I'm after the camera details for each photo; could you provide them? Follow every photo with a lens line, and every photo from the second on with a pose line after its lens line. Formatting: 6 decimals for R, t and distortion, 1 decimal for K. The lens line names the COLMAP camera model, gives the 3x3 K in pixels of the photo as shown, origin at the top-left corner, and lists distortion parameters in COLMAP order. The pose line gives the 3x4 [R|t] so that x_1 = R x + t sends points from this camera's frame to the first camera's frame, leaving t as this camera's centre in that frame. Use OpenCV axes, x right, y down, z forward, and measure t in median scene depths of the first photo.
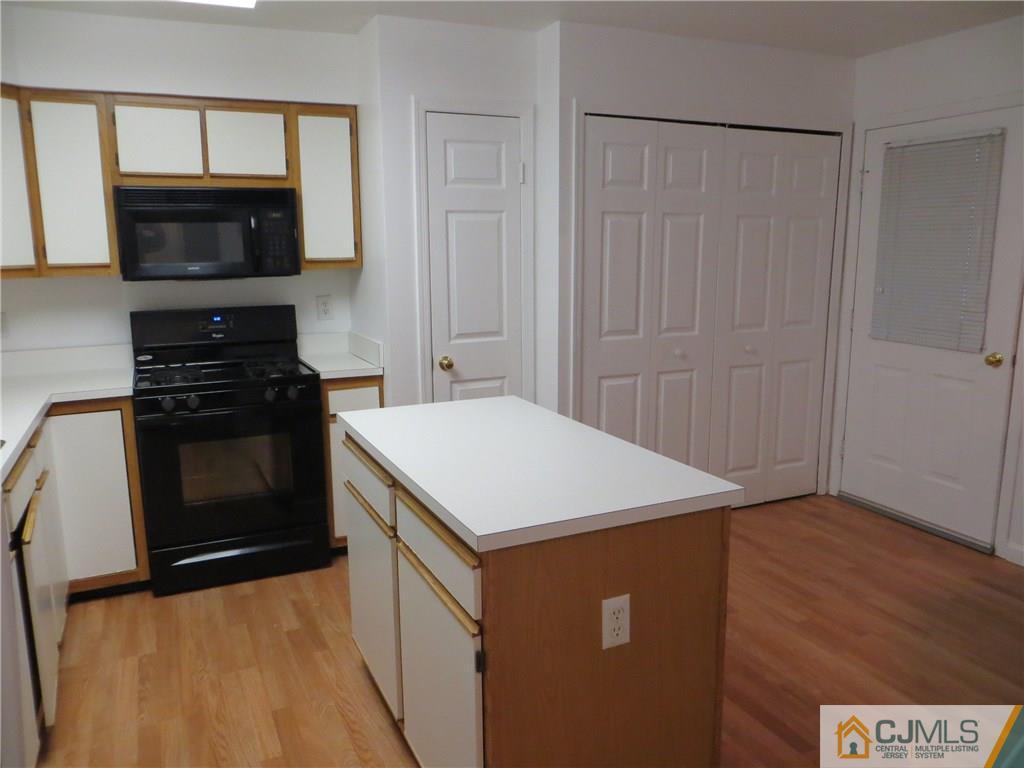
lens RADIAL K [[770.4, 0, 510.1], [0, 770.4, 378.3], [0, 0, 1]] dist [-0.013359, 0.007505]
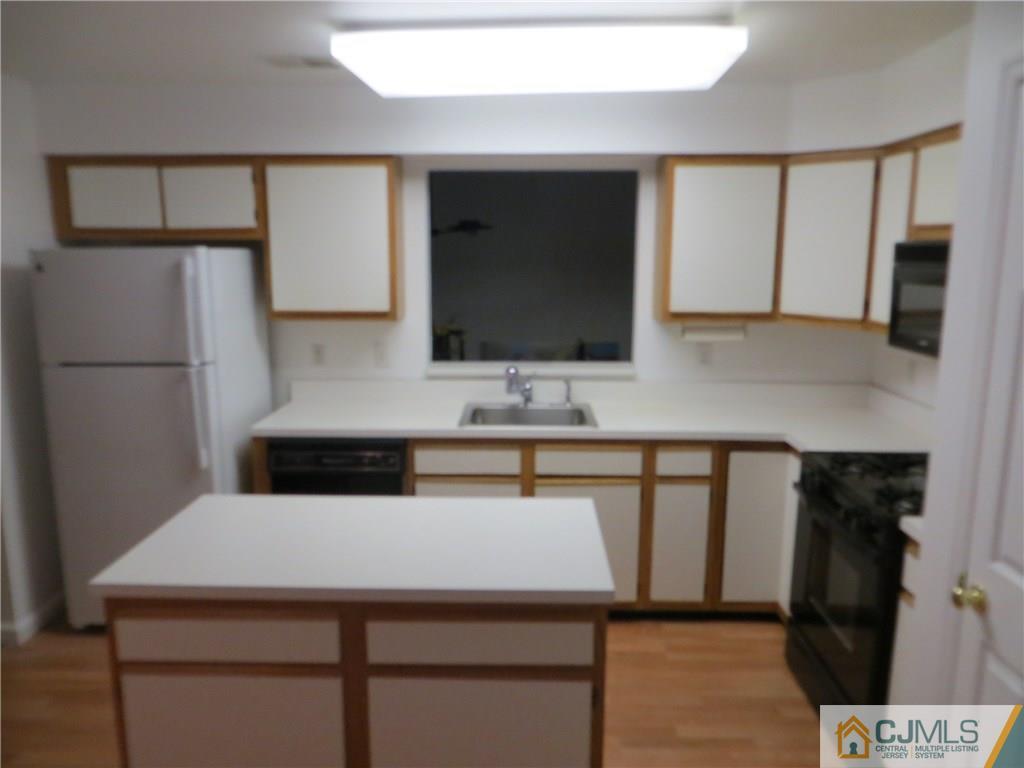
lens RADIAL K [[770.4, 0, 510.1], [0, 770.4, 378.3], [0, 0, 1]] dist [-0.013359, 0.007505]
pose [[-0.444943, 0.159871, -0.881174, 0.482386], [-0.155207, 0.955282, 0.251687, -0.243408], [0.882007, 0.248751, -0.400233, 0.966432]]
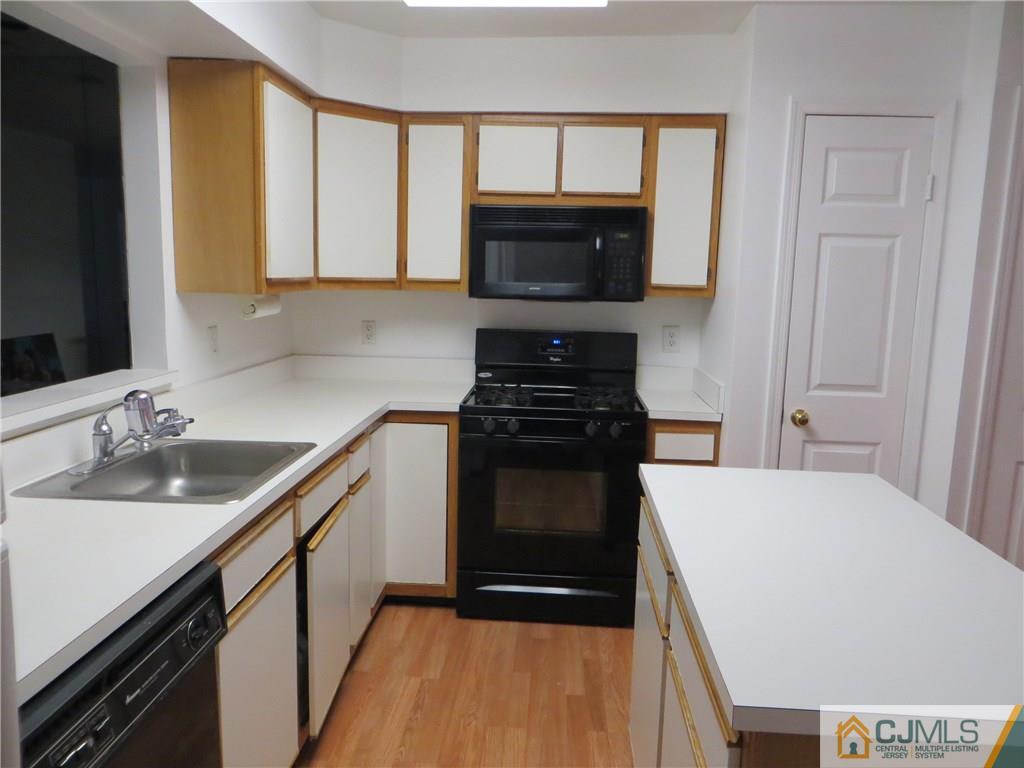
lens RADIAL K [[770.4, 0, 510.1], [0, 770.4, 378.3], [0, 0, 1]] dist [-0.013359, 0.007505]
pose [[0.875369, 0.101261, -0.472732, 0.032548], [-0.118167, 0.992975, -0.006113, -0.021311], [0.468792, 0.061213, 0.881185, 0.137163]]
